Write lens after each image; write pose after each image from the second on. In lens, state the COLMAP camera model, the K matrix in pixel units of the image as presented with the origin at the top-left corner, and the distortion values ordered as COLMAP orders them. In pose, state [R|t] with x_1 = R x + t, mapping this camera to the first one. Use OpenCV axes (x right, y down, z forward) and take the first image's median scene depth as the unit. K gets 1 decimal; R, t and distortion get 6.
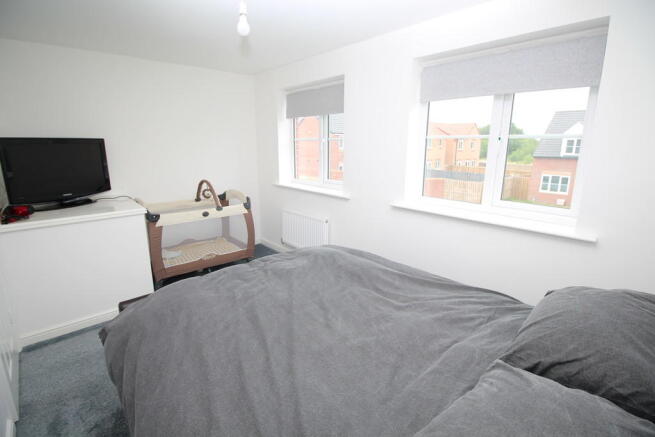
lens RADIAL K [[309.8, 0, 331.1], [0, 309.8, 207.4], [0, 0, 1]] dist [-0.003543, -0.001079]
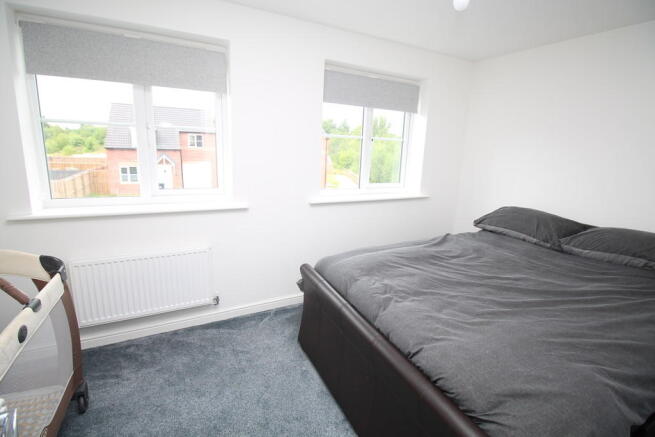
lens RADIAL K [[309.8, 0, 331.1], [0, 309.8, 207.4], [0, 0, 1]] dist [-0.003543, -0.001079]
pose [[0.254002, -0.183778, 0.949583, -0.106596], [0.154950, 0.976833, 0.147604, -0.018969], [-0.954711, 0.109646, 0.276594, 0.099690]]
